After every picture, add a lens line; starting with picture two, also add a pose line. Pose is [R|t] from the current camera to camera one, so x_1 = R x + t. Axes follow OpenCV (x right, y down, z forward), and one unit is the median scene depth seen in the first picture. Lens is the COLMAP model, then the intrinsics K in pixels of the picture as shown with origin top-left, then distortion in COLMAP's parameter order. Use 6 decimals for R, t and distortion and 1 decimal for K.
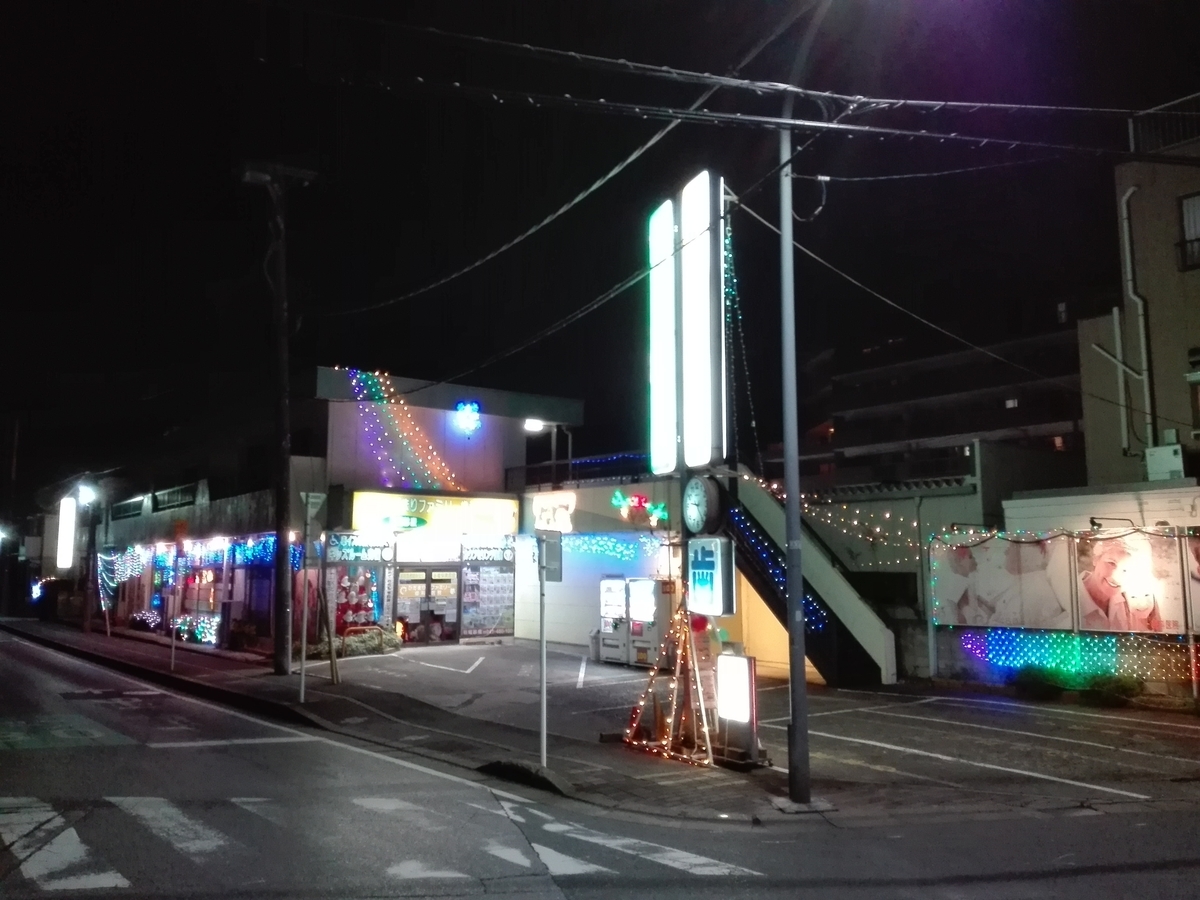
lens RADIAL K [[949.4, 0, 600.0], [0, 949.4, 450.0], [0, 0, 1]] dist [0.021249, -0.008430]
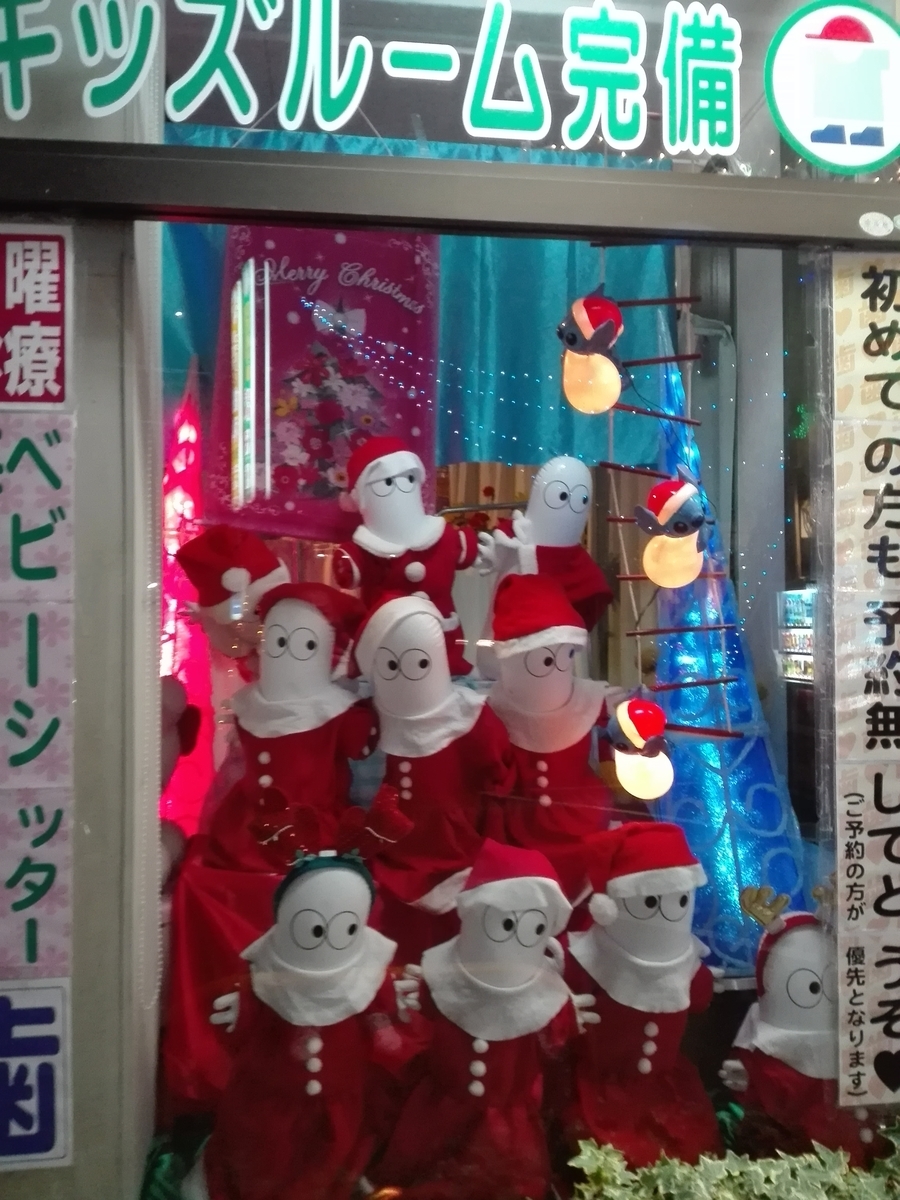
lens RADIAL K [[949.4, 0, 450.0], [0, 949.4, 600.0], [0, 0, 1]] dist [0.021249, -0.008430]
pose [[0.858877, -0.015147, -0.511958, -0.211955], [0.066287, 0.994443, 0.081783, 0.139571], [0.507875, -0.104178, 0.855108, 0.913843]]
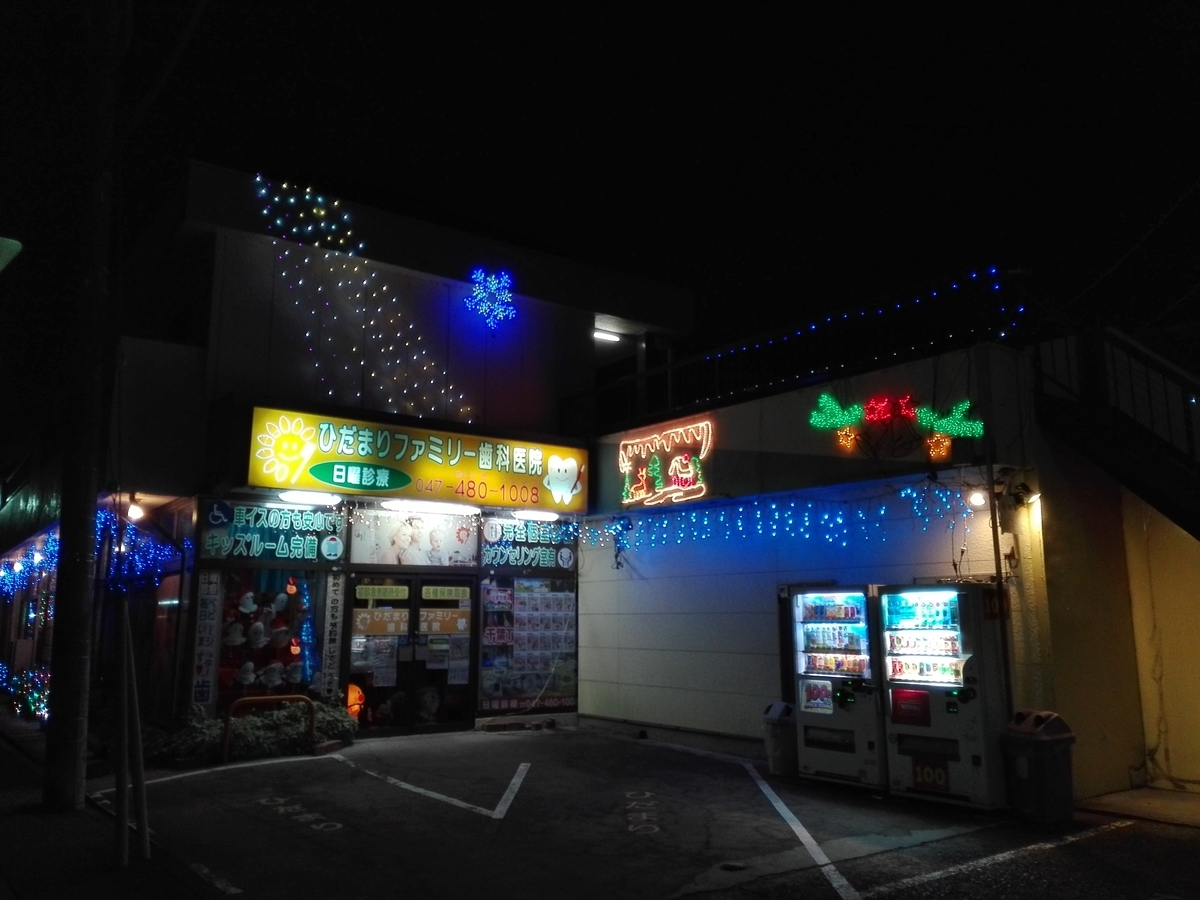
lens RADIAL K [[949.4, 0, 600.0], [0, 949.4, 450.0], [0, 0, 1]] dist [0.021249, -0.008430]
pose [[0.999934, -0.000909, -0.011490, -0.076347], [0.000264, 0.998430, -0.056014, 0.085698], [0.011523, 0.056007, 0.998364, 0.495140]]
